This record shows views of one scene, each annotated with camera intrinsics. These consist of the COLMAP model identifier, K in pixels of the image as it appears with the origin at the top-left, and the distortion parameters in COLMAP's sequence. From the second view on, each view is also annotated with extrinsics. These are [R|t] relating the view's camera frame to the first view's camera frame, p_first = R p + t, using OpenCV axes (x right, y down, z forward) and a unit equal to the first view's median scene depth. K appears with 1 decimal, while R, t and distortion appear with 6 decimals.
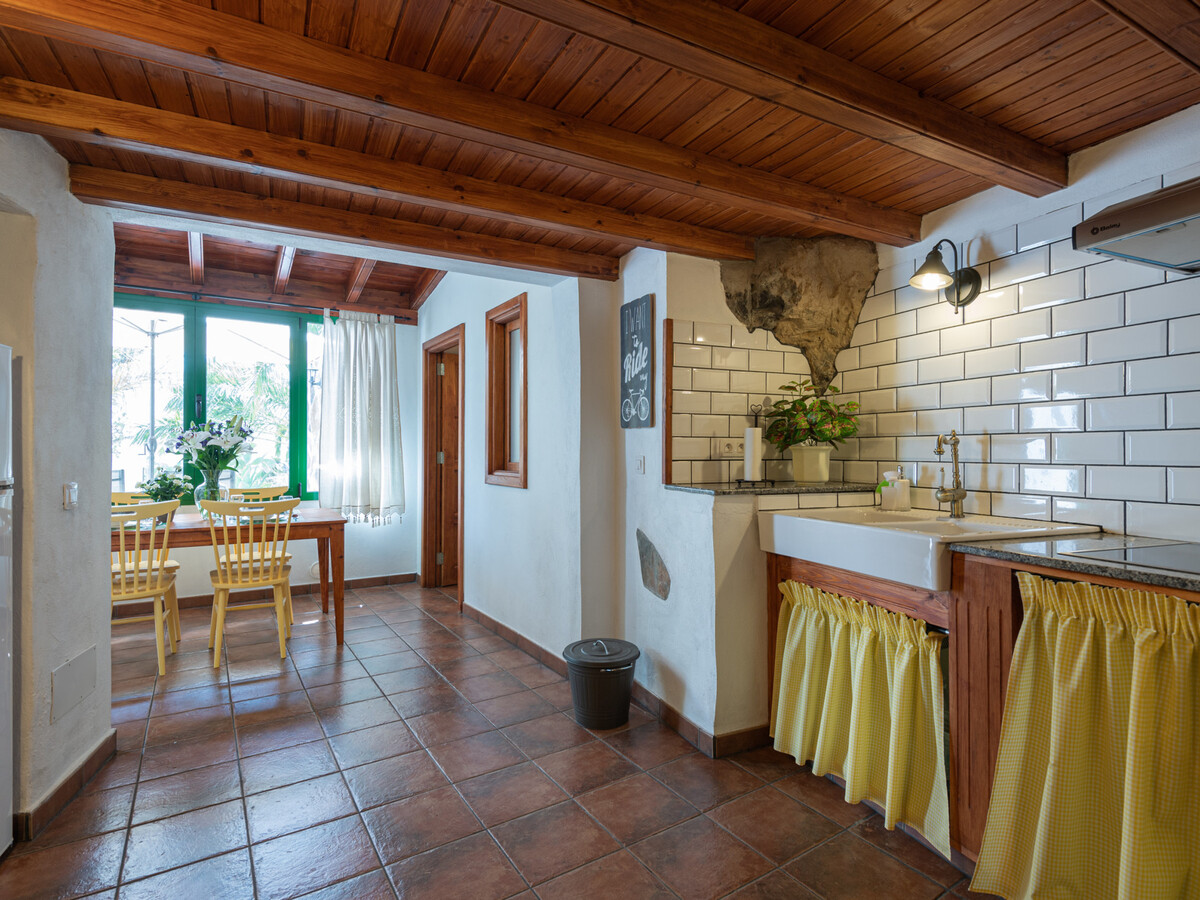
lens RADIAL K [[834.4, 0, 591.6], [0, 834.4, 441.3], [0, 0, 1]] dist [0.013535, -0.001978]
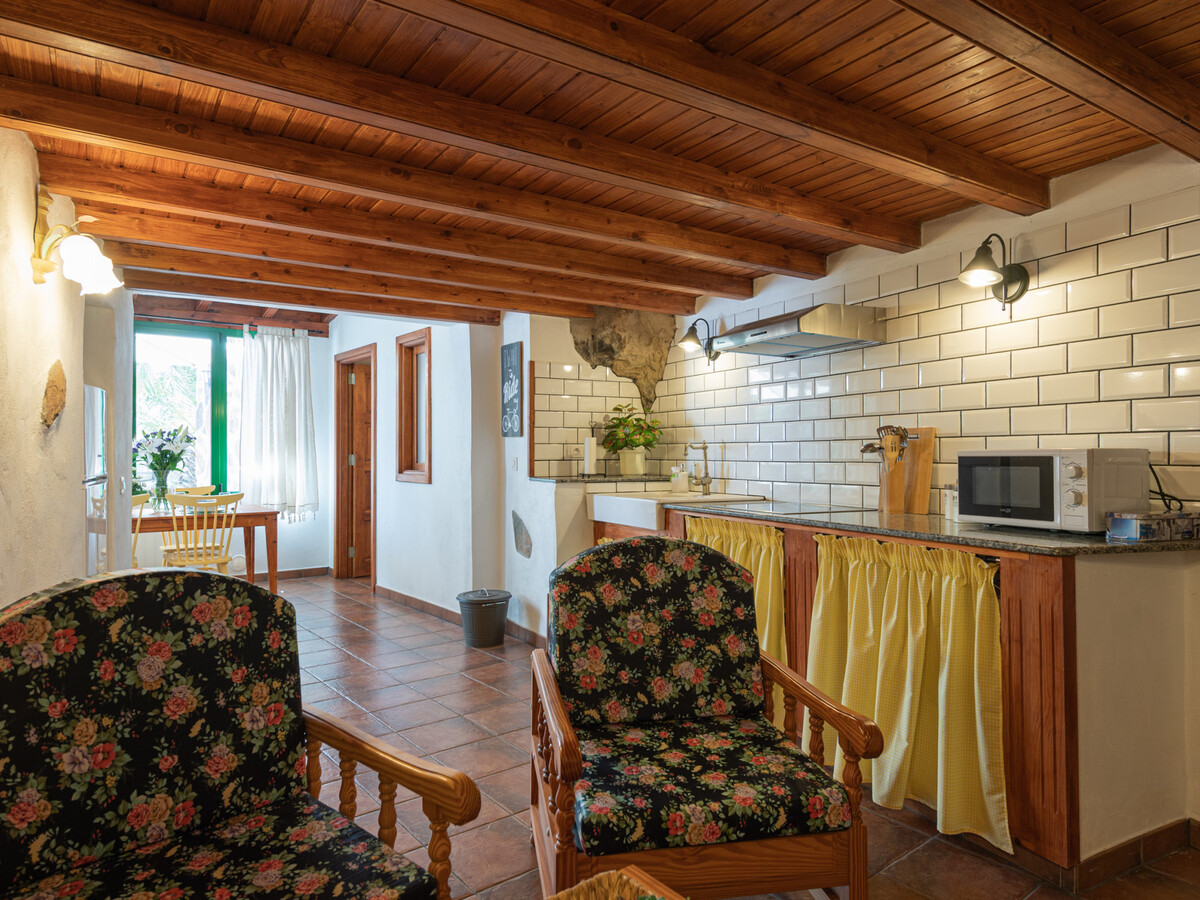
lens RADIAL K [[786.5, 0, 600.0], [0, 786.5, 450.0], [0, 0, 1]] dist [0.007495, 0.002006]
pose [[0.991356, -0.002723, 0.131174, 0.028622], [0.001708, 0.999968, 0.007850, -0.004579], [-0.131191, -0.007558, 0.991328, -0.310170]]
